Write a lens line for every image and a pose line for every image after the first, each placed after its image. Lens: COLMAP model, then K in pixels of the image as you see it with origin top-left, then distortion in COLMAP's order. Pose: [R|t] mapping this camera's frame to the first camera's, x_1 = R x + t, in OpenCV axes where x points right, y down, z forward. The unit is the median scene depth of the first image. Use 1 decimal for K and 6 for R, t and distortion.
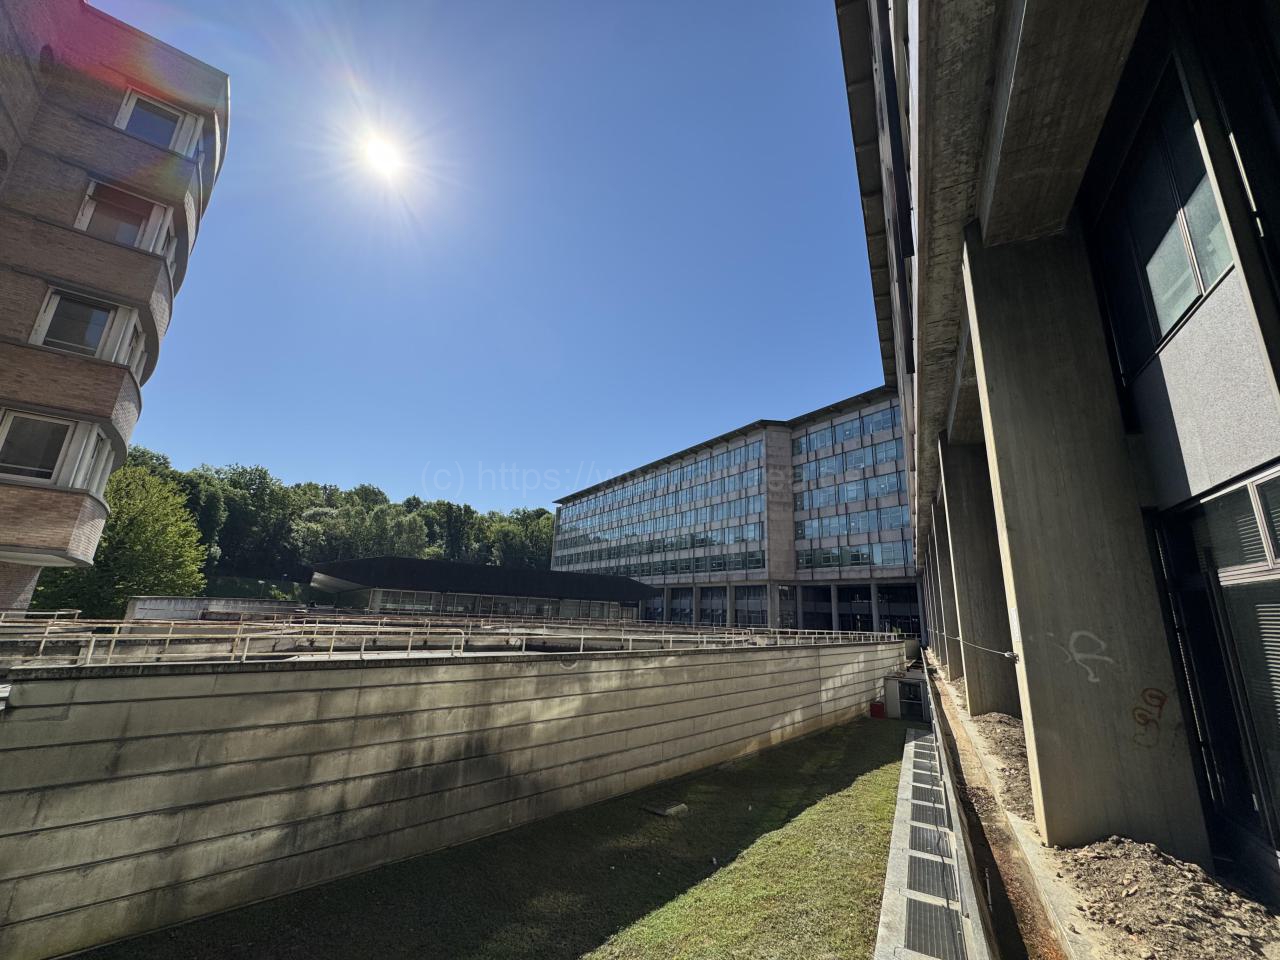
lens RADIAL K [[509.9, 0, 640.0], [0, 509.9, 480.0], [0, 0, 1]] dist [-0.005695, 0.000070]
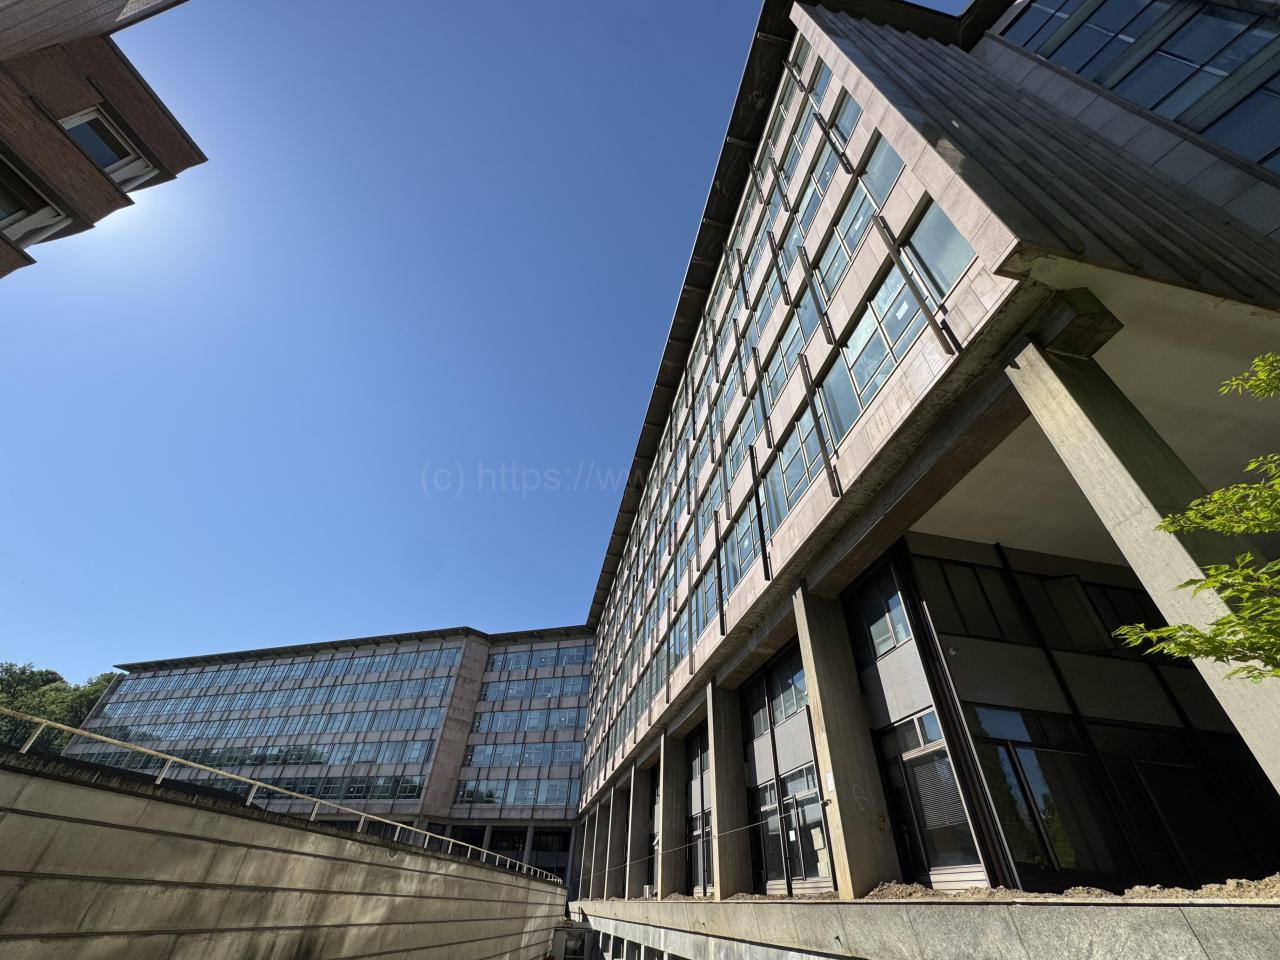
lens RADIAL K [[509.9, 0, 640.0], [0, 509.9, 480.0], [0, 0, 1]] dist [-0.005695, 0.000070]
pose [[0.779266, 0.396867, 0.485017, -0.102381], [-0.168587, 0.878154, -0.447687, 0.019794], [-0.603591, 0.267100, 0.751223, -0.031312]]
